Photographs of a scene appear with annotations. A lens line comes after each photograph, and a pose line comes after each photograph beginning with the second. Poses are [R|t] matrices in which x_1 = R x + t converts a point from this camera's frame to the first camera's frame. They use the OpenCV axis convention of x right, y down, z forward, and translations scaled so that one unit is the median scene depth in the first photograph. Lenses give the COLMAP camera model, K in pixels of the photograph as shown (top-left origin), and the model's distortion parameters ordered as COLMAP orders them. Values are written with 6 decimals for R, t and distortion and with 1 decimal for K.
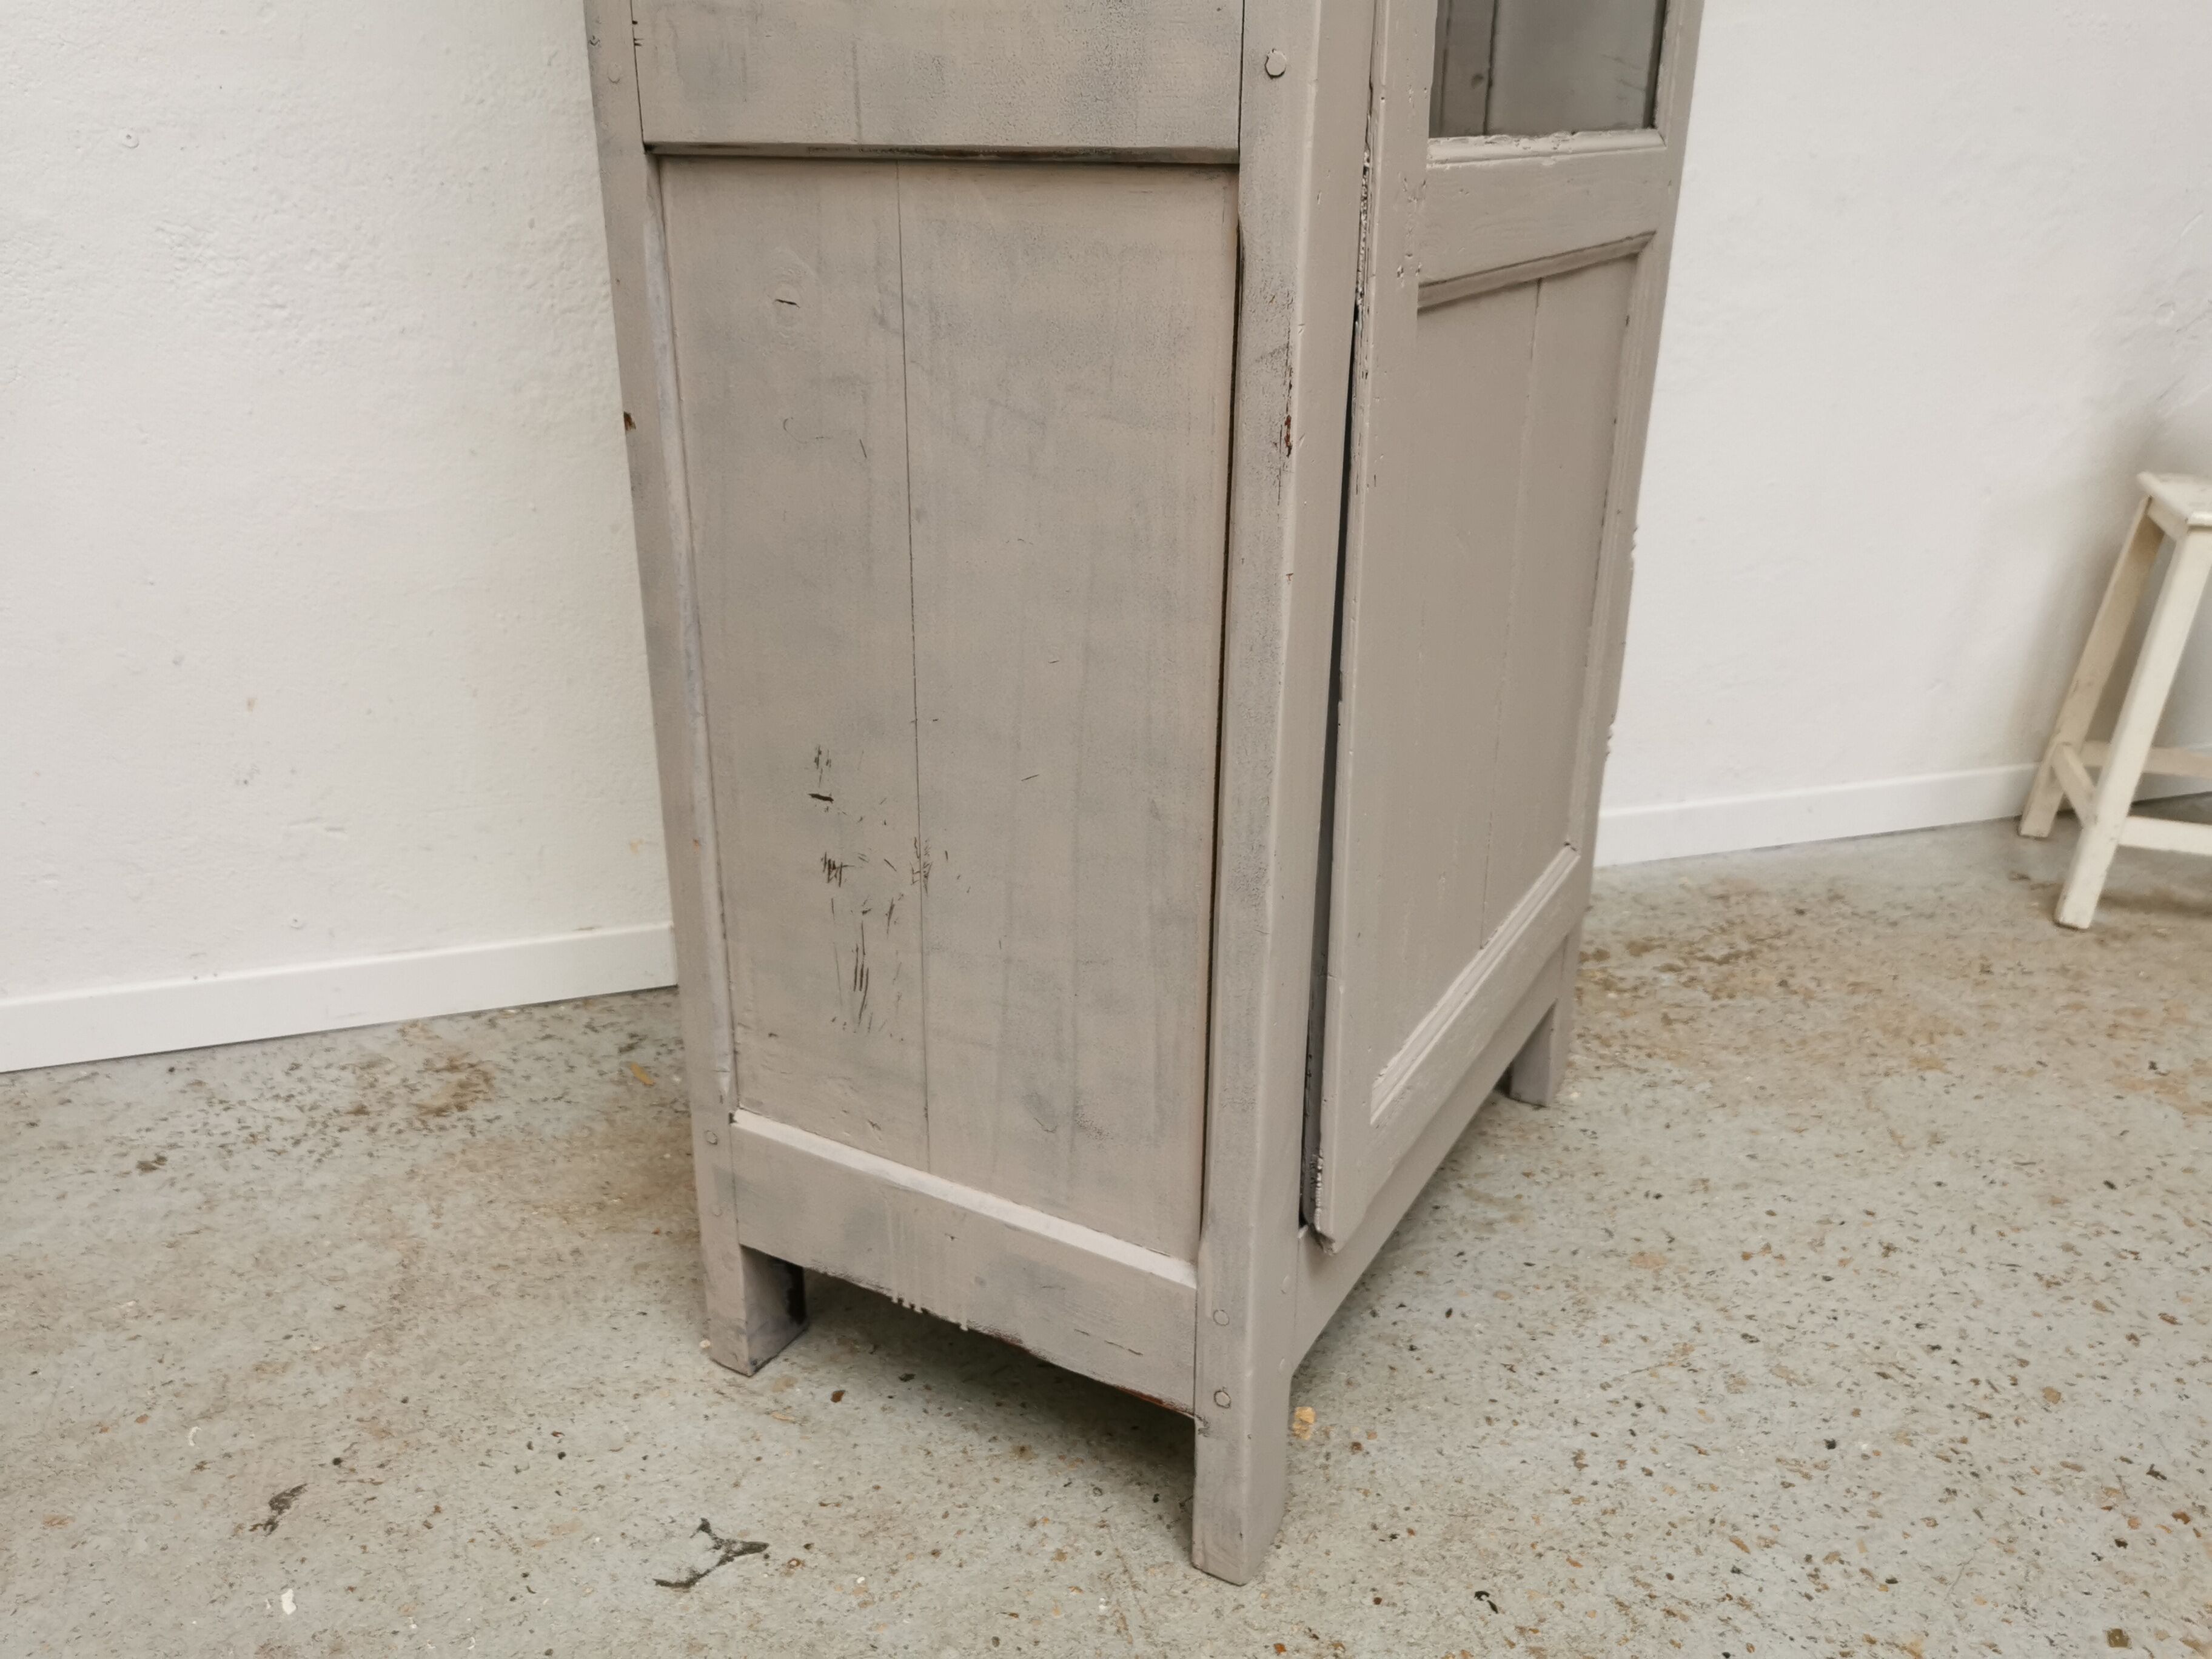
lens RADIAL K [[1710.6, 0, 1106.9], [0, 1710.6, 840.5], [0, 0, 1]] dist [0.050067, -0.041804]
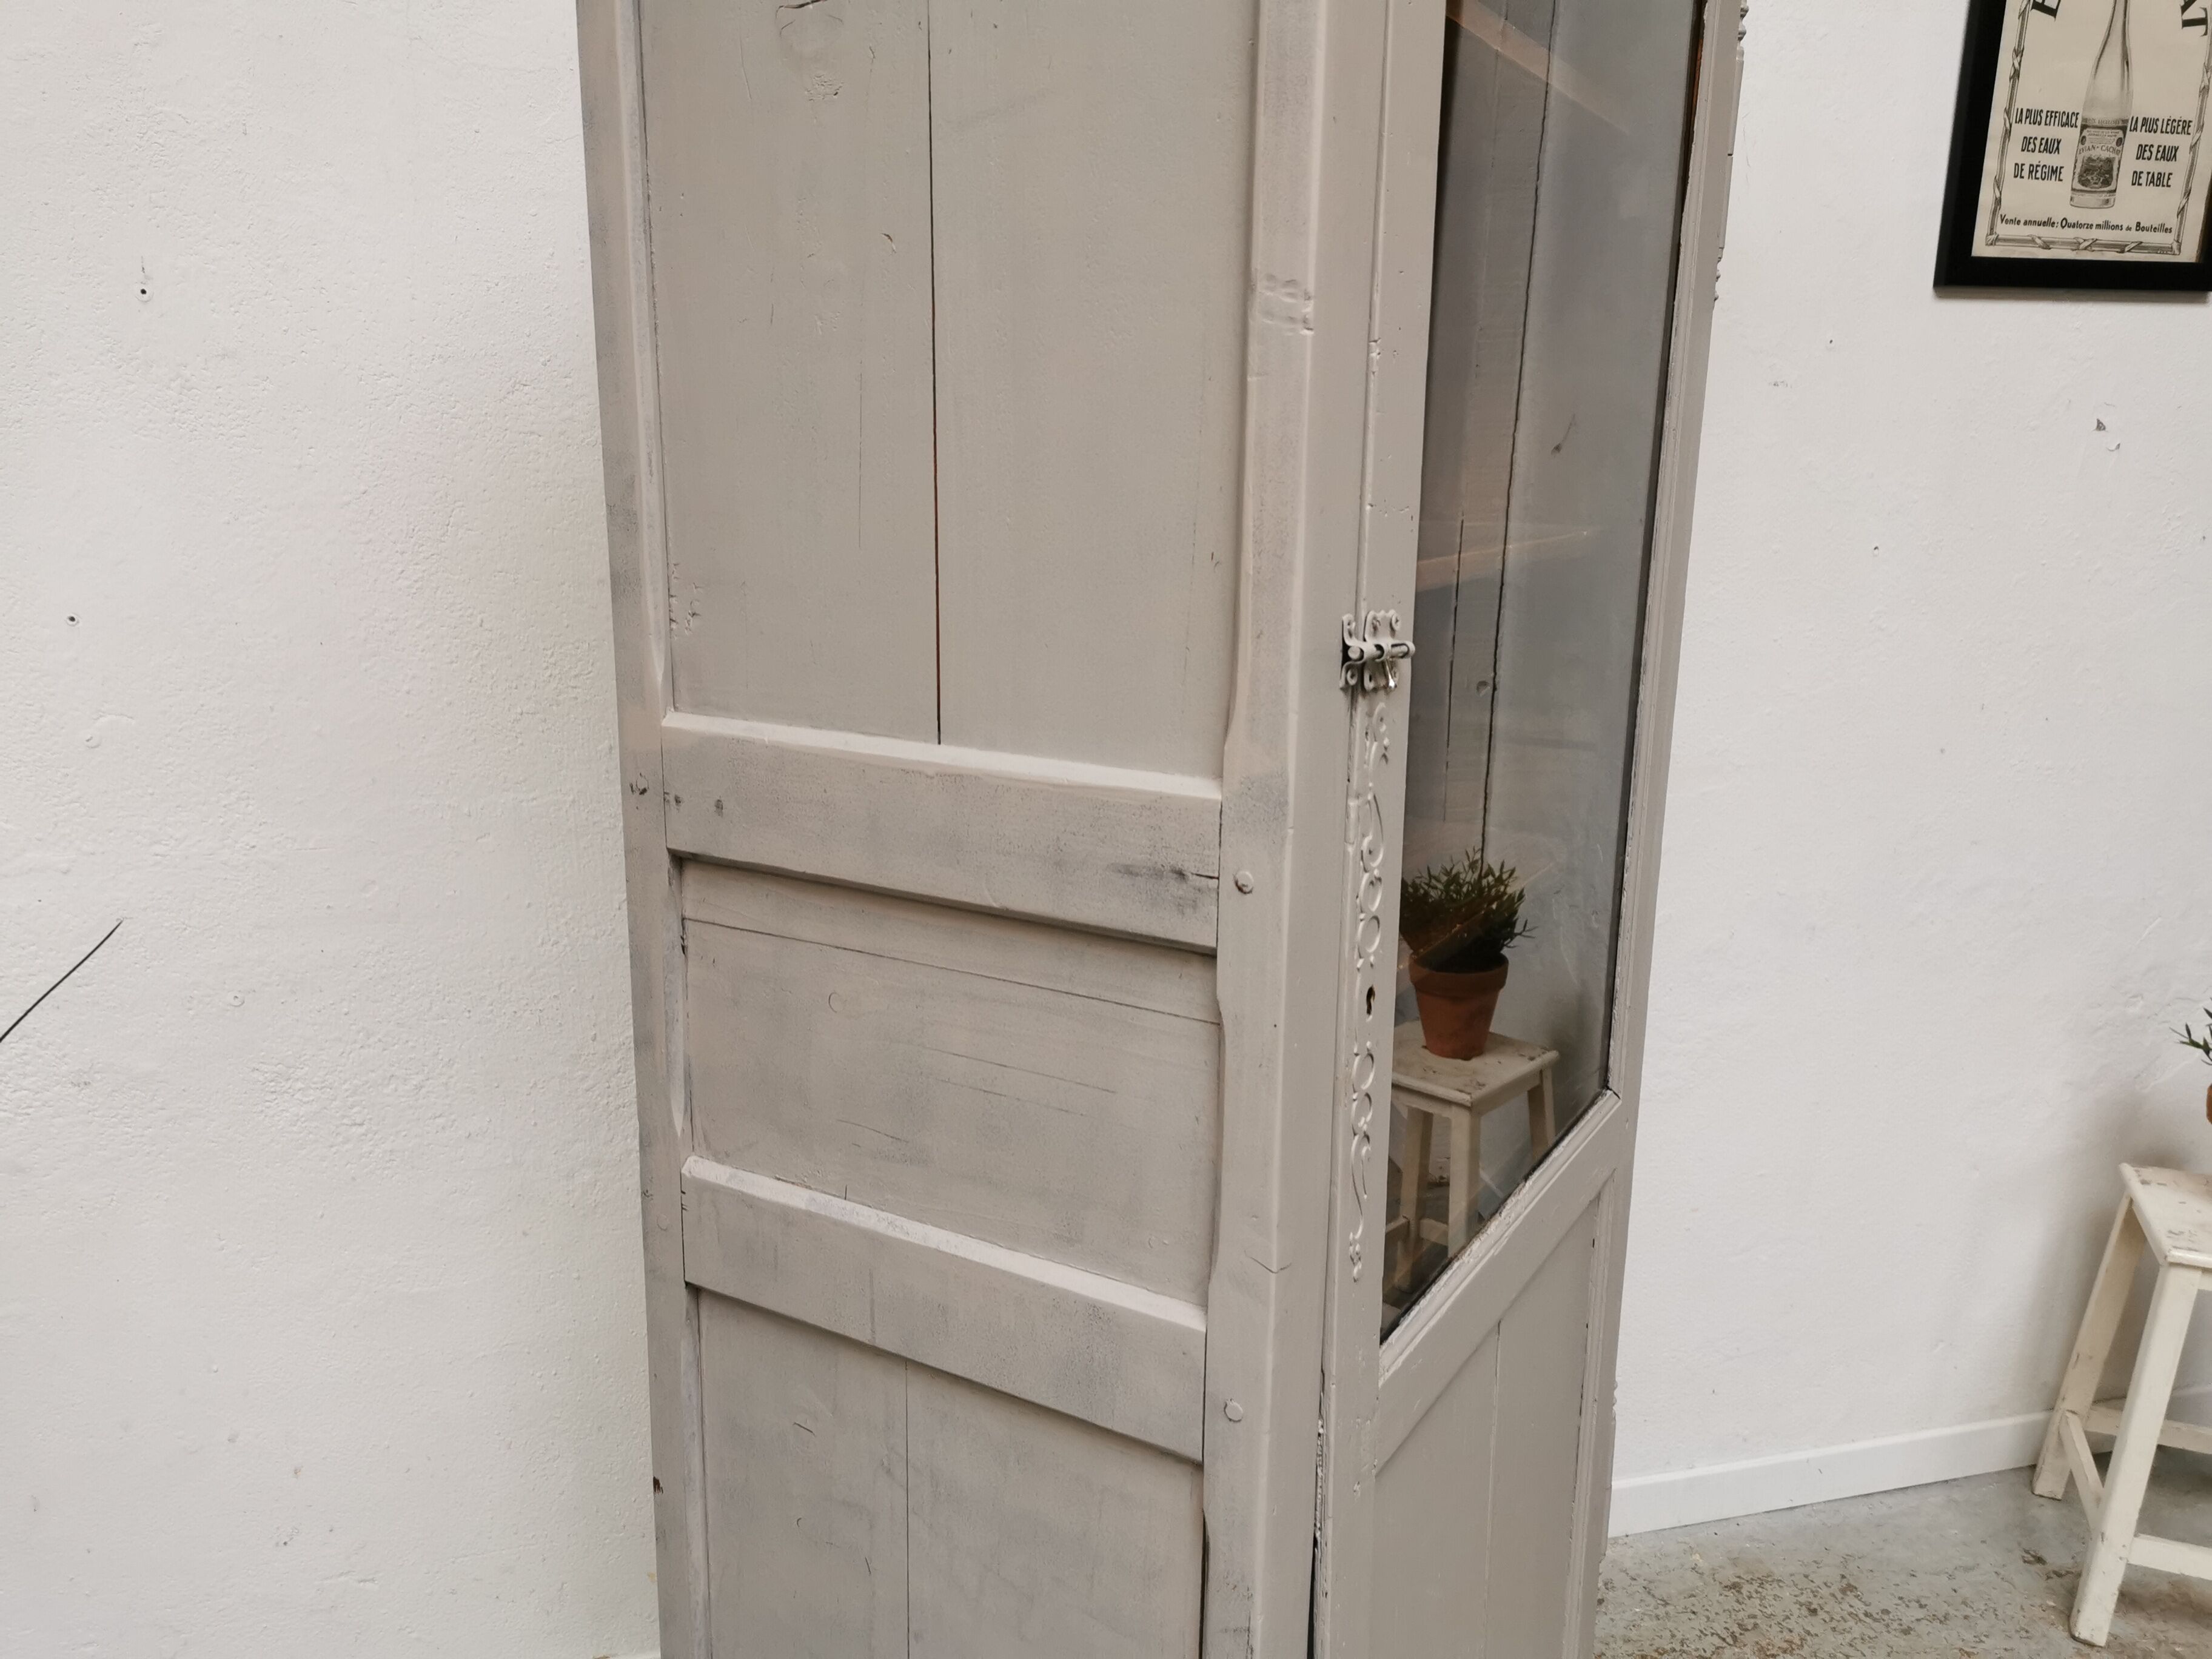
lens RADIAL K [[1710.6, 0, 1114.6], [0, 1710.6, 822.6], [0, 0, 1]] dist [0.050067, -0.041804]
pose [[0.999669, 0.012023, -0.022728, 0.020693], [-0.015379, 0.987982, -0.153802, -0.335284], [0.020606, 0.154101, 0.987840, -0.092912]]
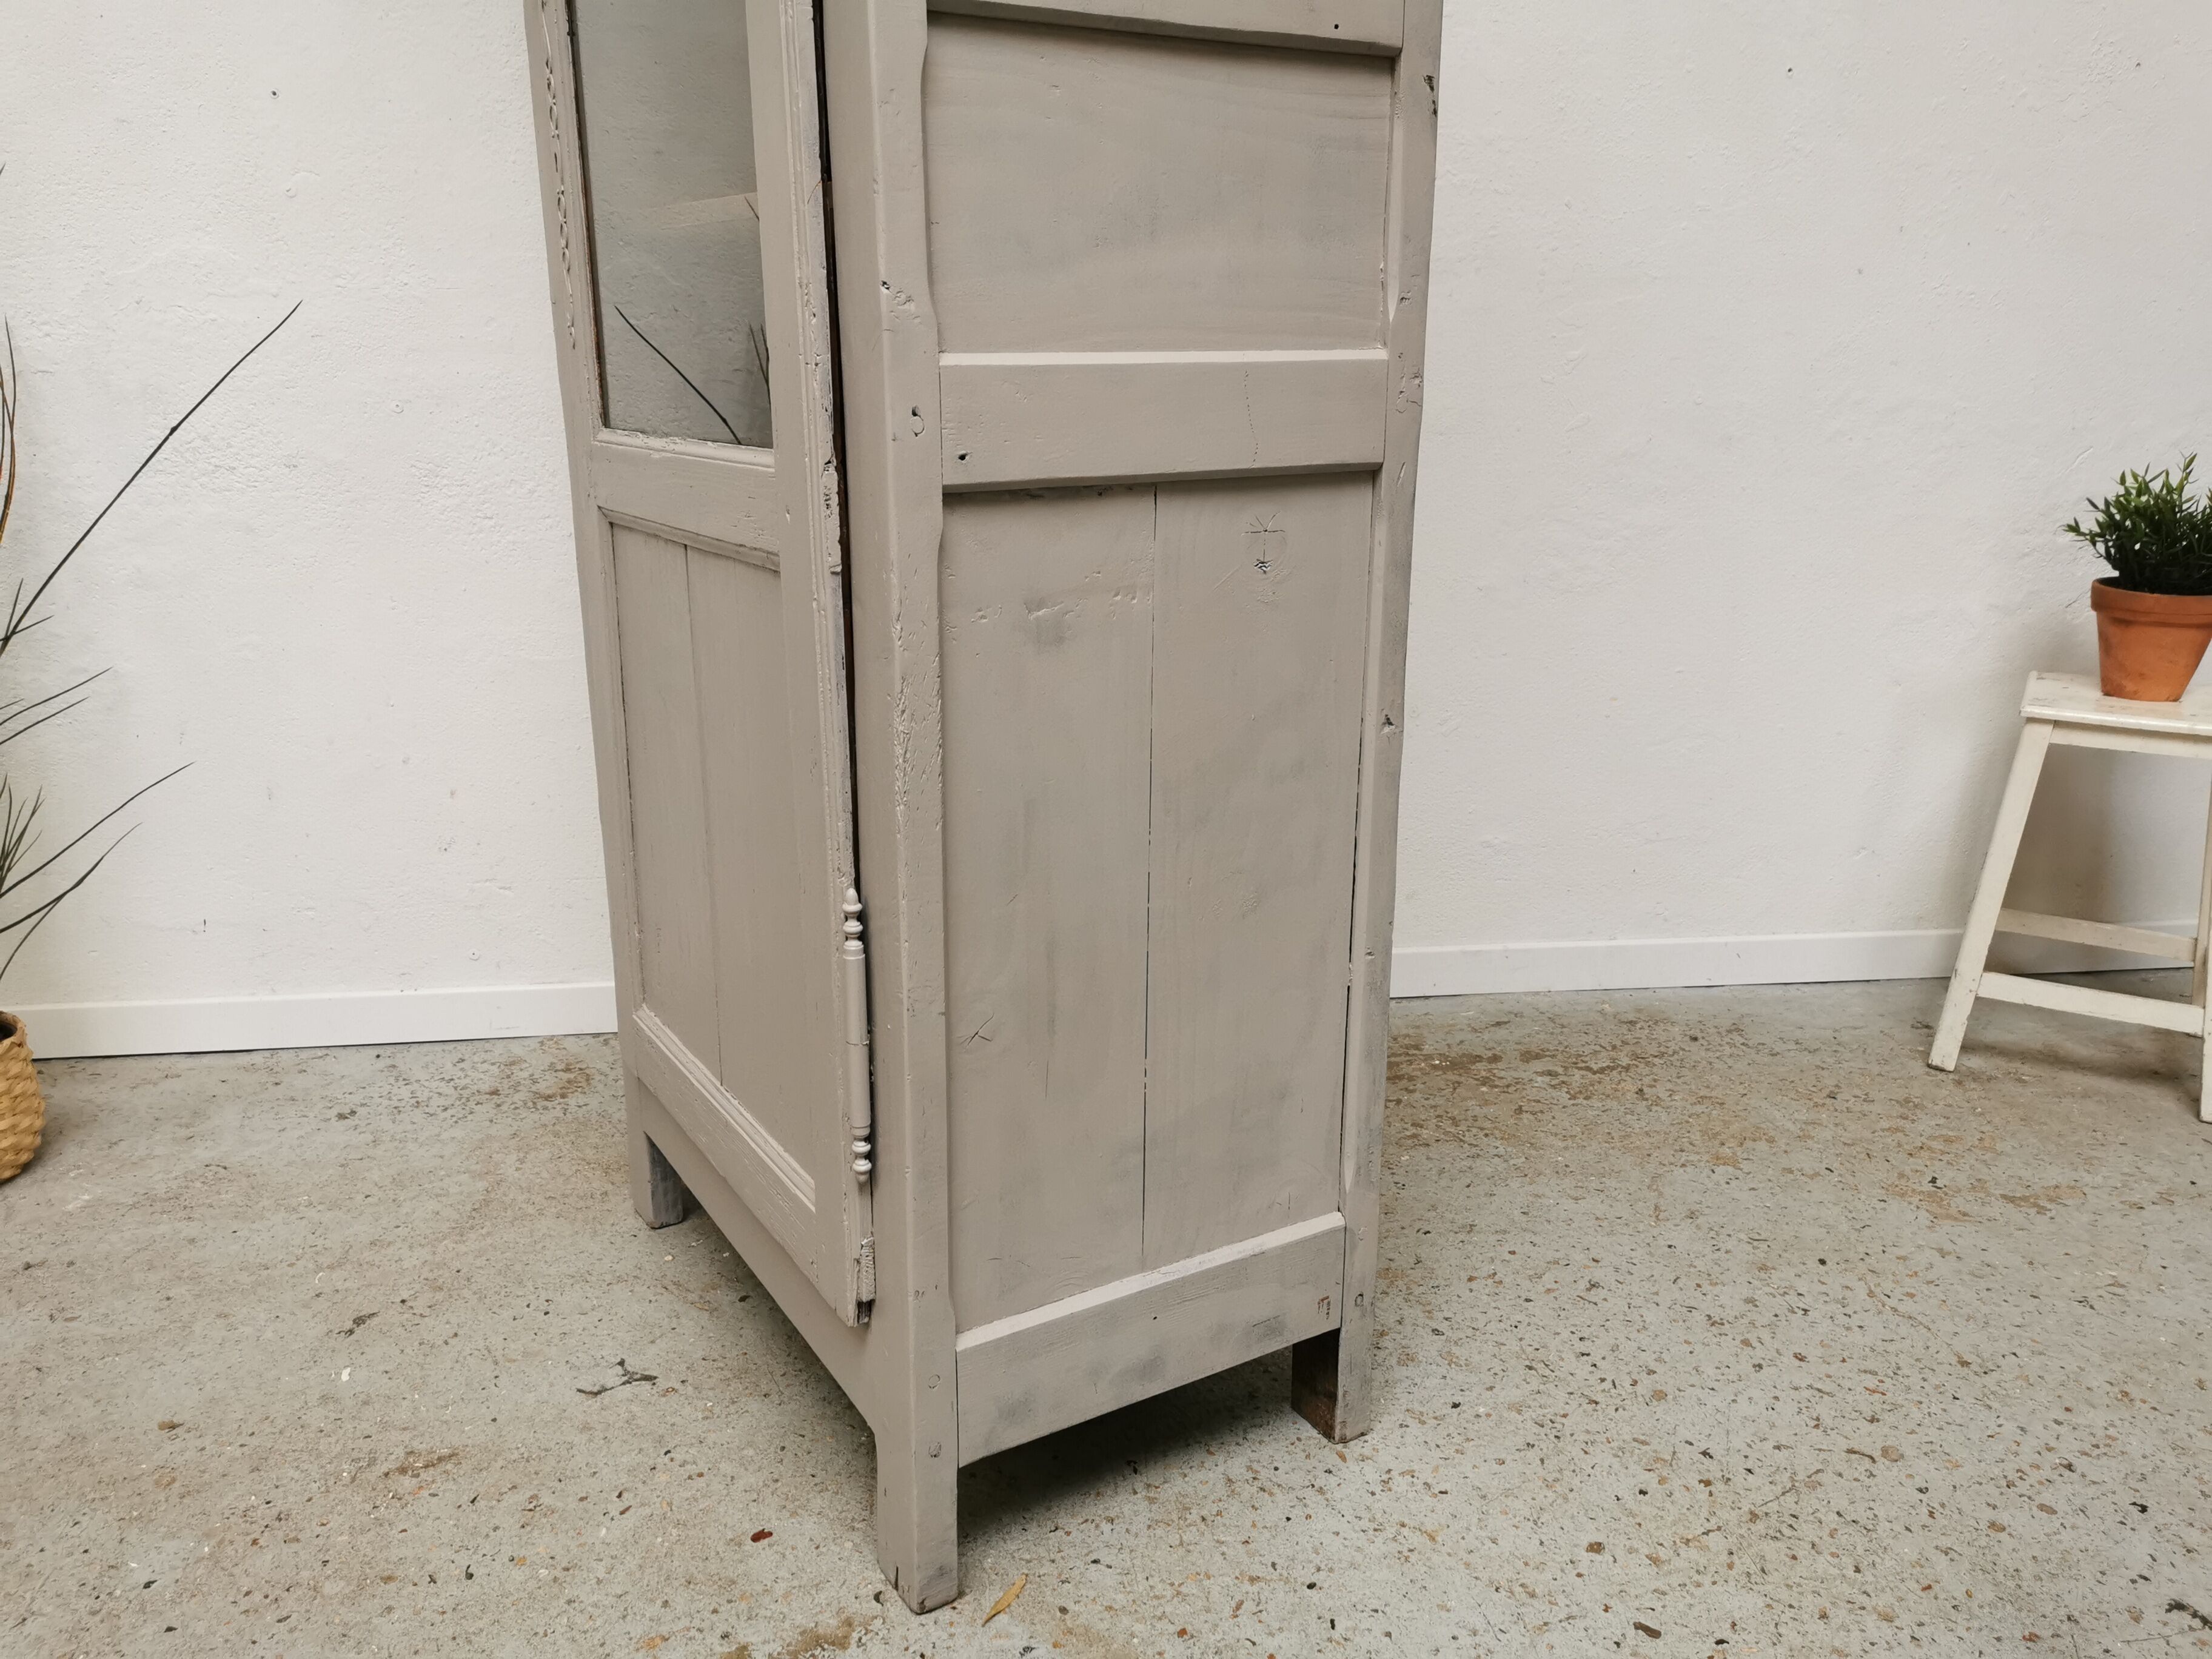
lens RADIAL K [[1710.6, 0, 1110.7], [0, 1710.6, 840.3], [0, 0, 1]] dist [0.050067, -0.041804]
pose [[0.980989, 0.049351, -0.187685, 0.308221], [-0.066037, 0.994299, -0.083713, 0.042805], [0.182483, 0.094515, 0.978656, -0.276611]]
